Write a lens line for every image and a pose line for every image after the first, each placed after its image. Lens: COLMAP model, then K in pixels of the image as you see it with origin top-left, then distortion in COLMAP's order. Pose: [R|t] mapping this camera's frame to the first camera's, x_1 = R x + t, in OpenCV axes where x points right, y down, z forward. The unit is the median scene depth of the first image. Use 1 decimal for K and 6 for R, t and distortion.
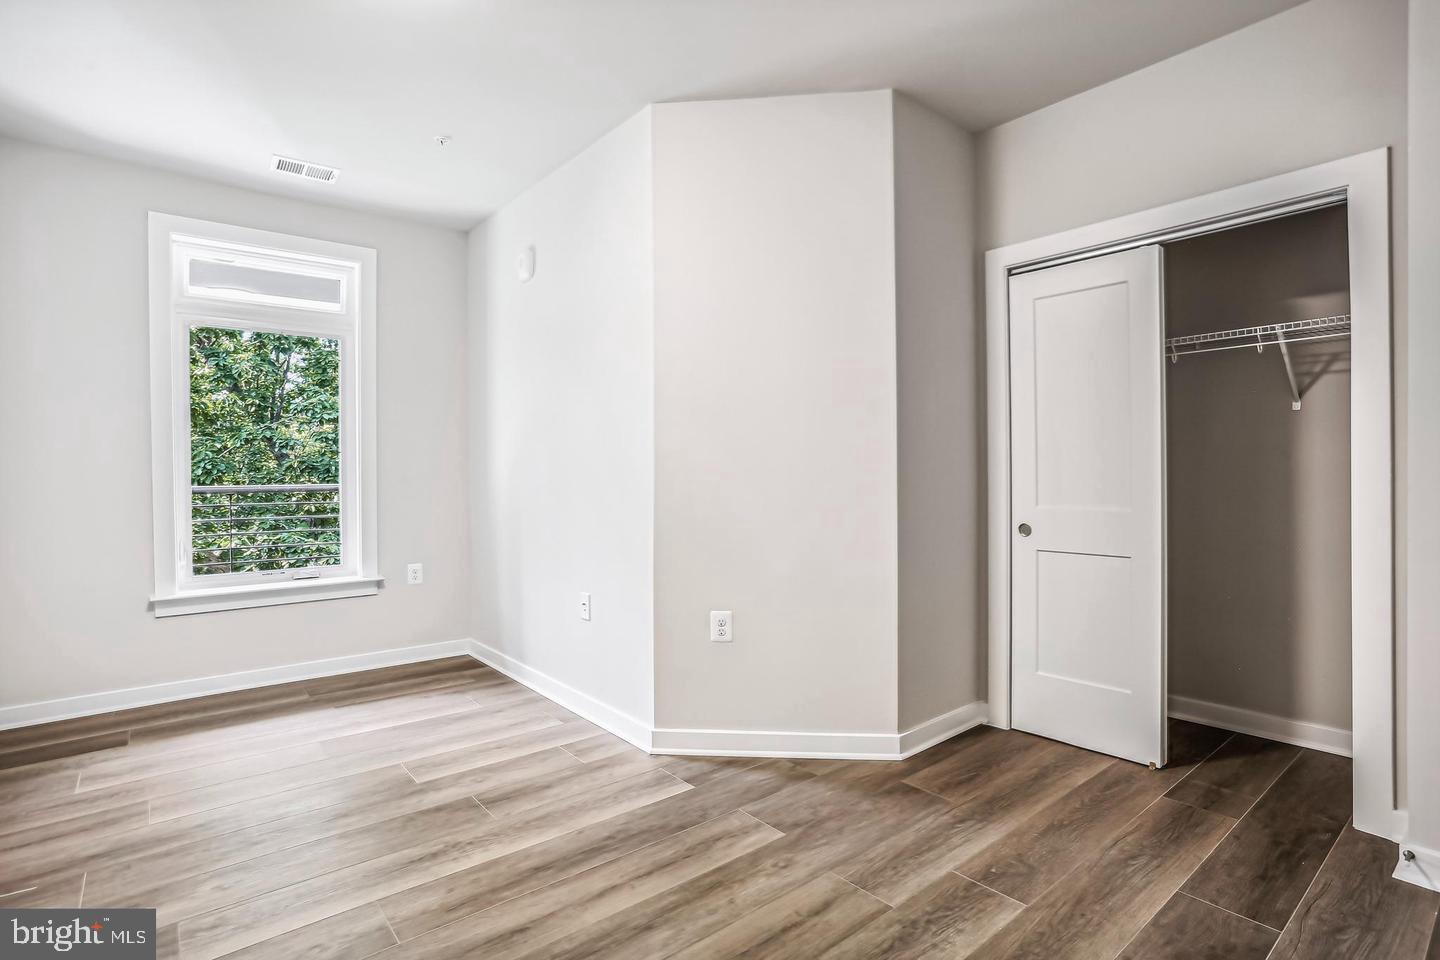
lens RADIAL K [[708.0, 0, 720.9], [0, 708.0, 478.0], [0, 0, 1]] dist [-0.053595, 0.024919]
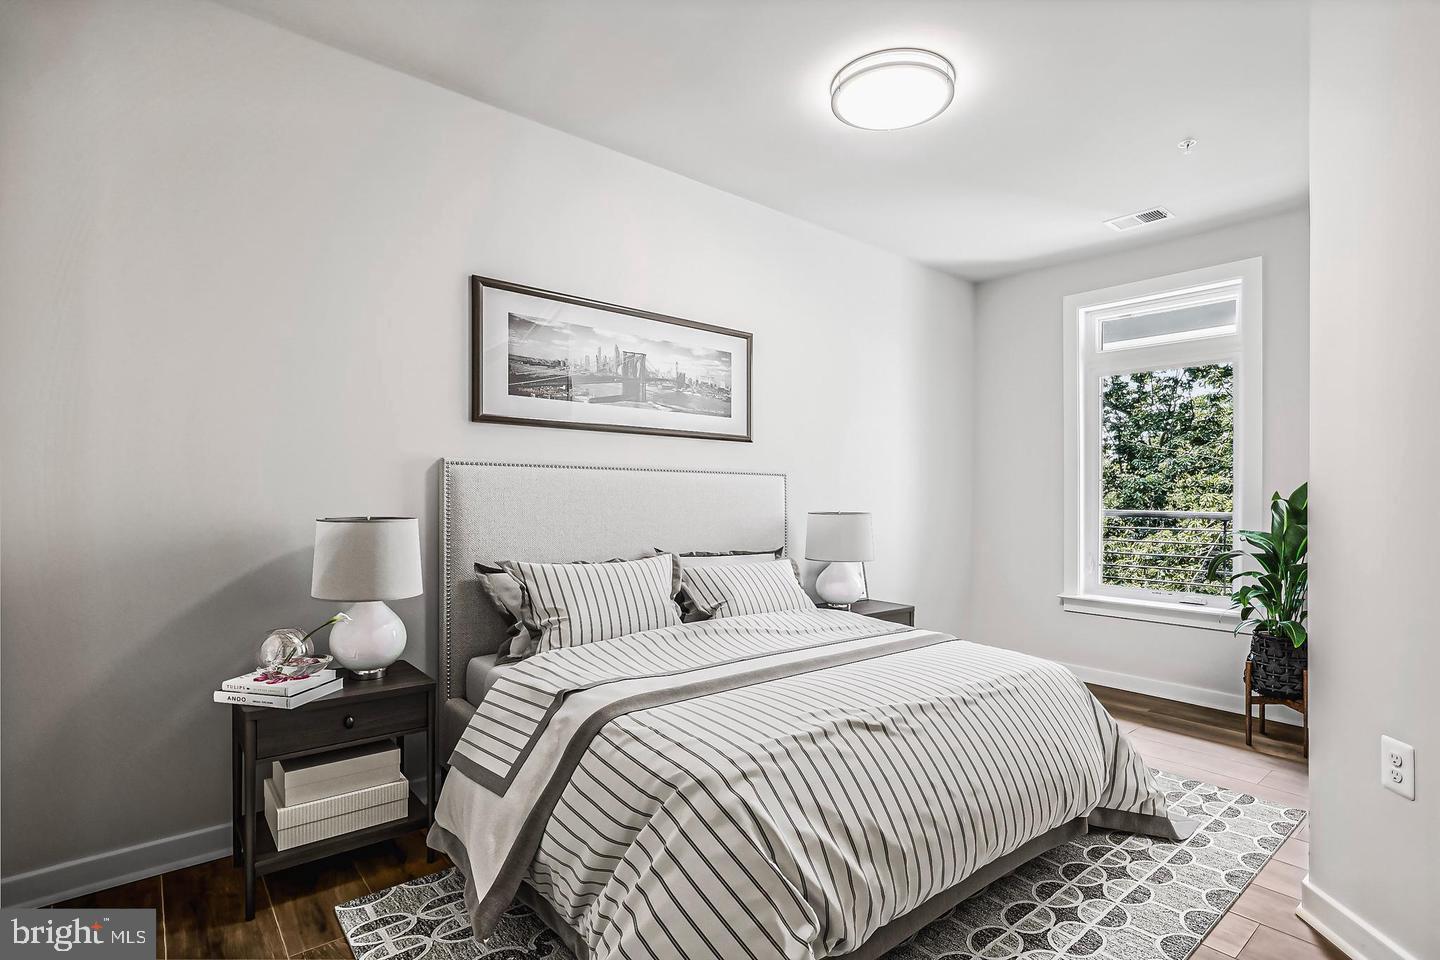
lens RADIAL K [[708.0, 0, 720.9], [0, 708.0, 478.0], [0, 0, 1]] dist [-0.053595, 0.024919]
pose [[0.005624, -0.017771, -0.999826, 0.464247], [-0.015640, 0.999718, -0.017857, -0.010817], [0.999862, 0.015738, 0.005344, 0.337615]]
